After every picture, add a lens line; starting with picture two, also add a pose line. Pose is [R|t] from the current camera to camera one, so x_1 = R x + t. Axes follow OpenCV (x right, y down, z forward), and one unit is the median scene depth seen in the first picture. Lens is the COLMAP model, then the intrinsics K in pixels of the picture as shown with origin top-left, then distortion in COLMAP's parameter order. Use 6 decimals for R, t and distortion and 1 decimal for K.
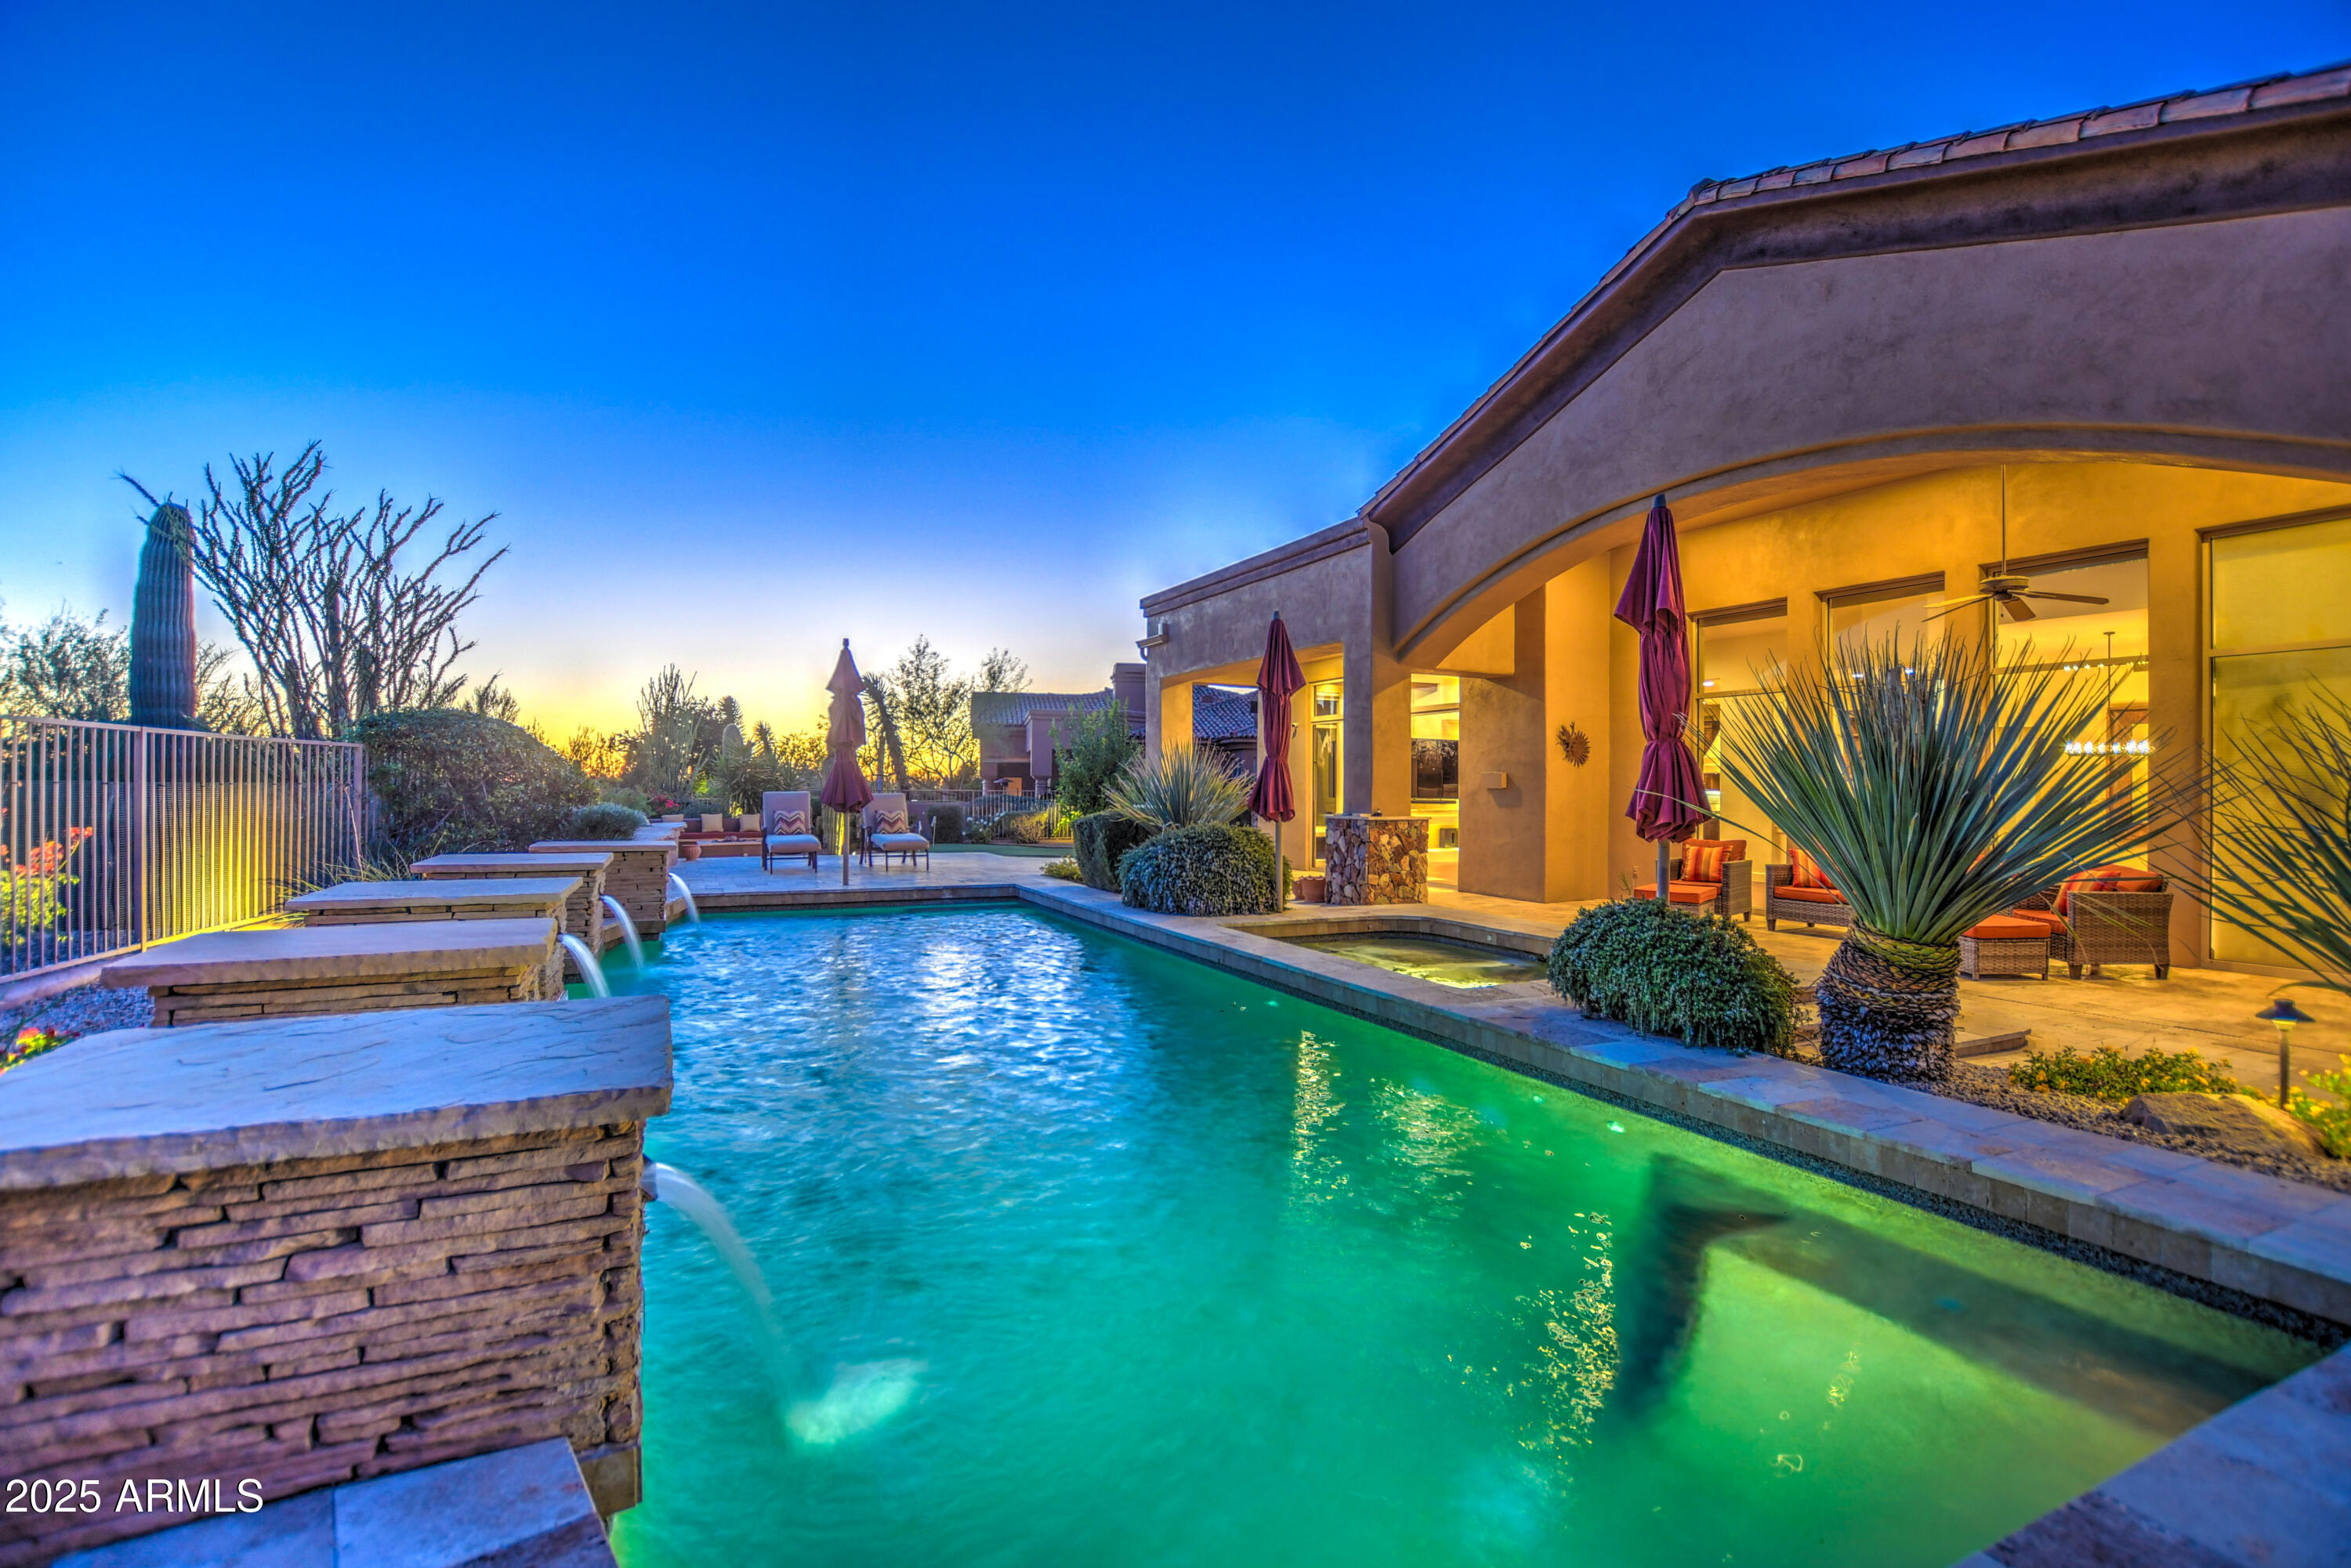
lens RADIAL K [[1066.9, 0, 1173.9], [0, 1066.9, 776.2], [0, 0, 1]] dist [-0.027447, 0.000284]
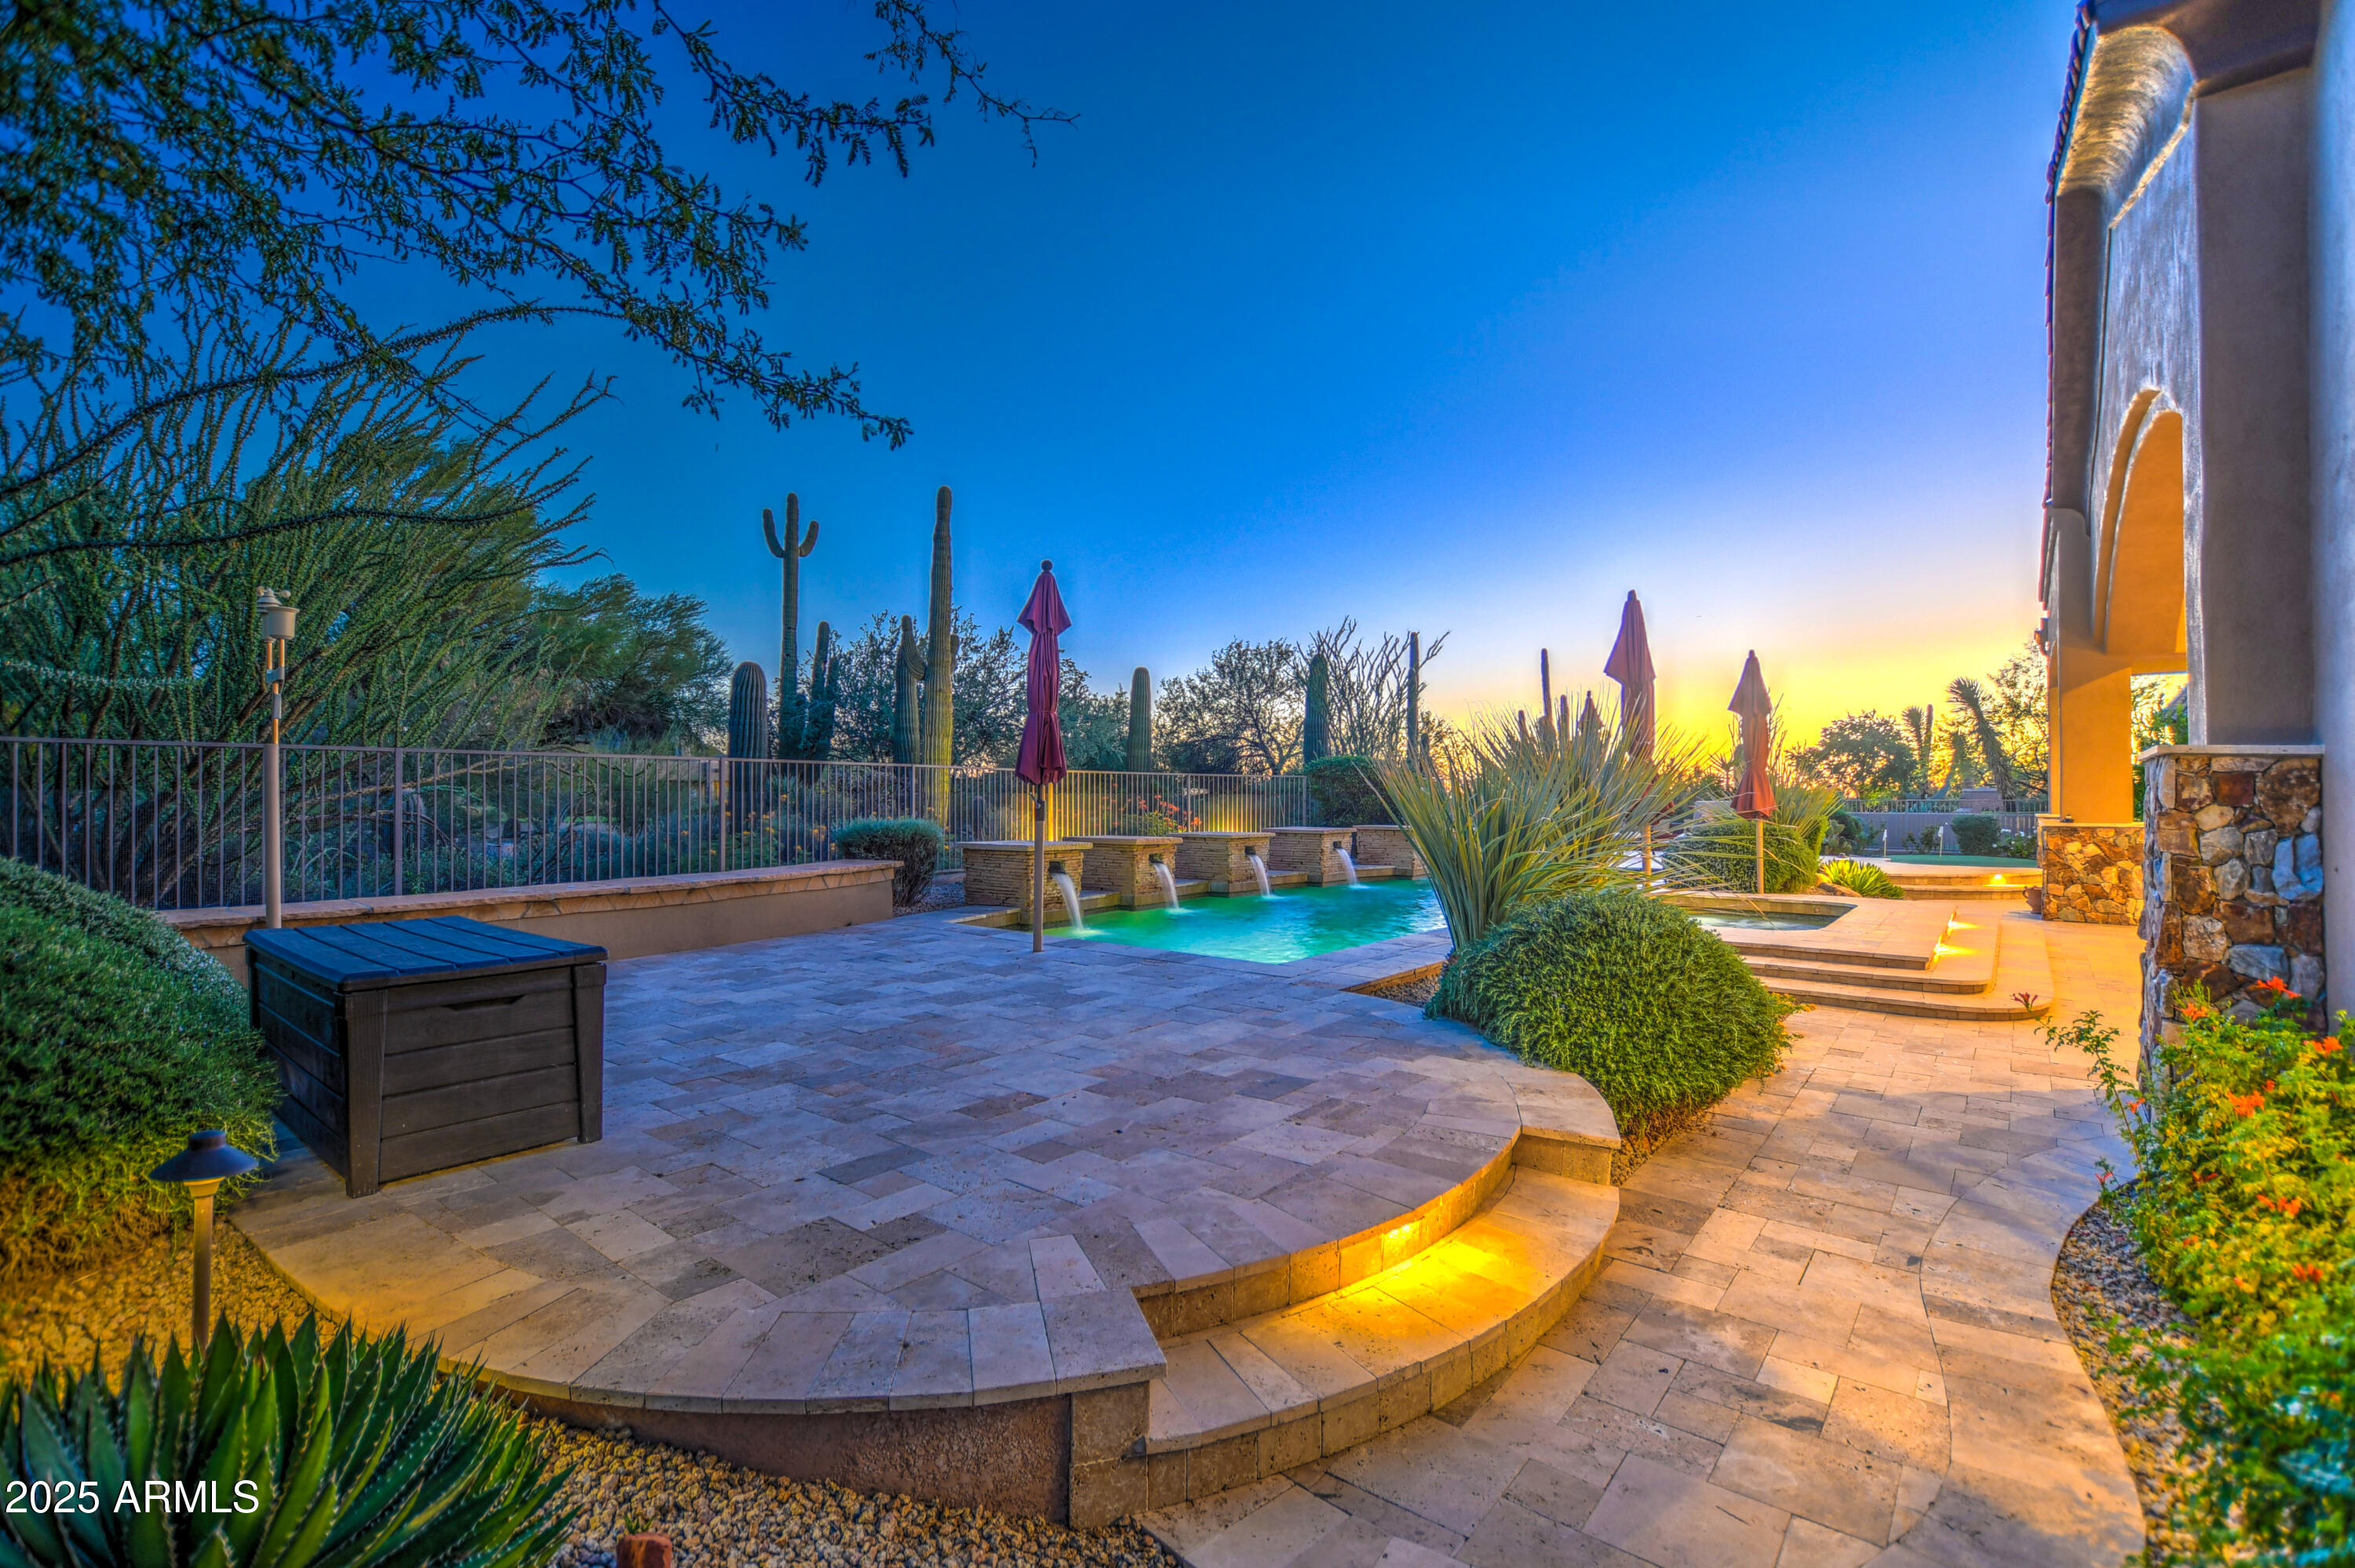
lens RADIAL K [[1063.3, 0, 1178.2], [0, 1063.3, 793.2], [0, 0, 1]] dist [-0.026990, 0.000142]
pose [[0.426290, -0.009329, -0.904538, 0.770900], [0.011492, 0.999922, -0.004897, 0.008435], [0.904513, -0.008307, 0.426364, -0.105857]]
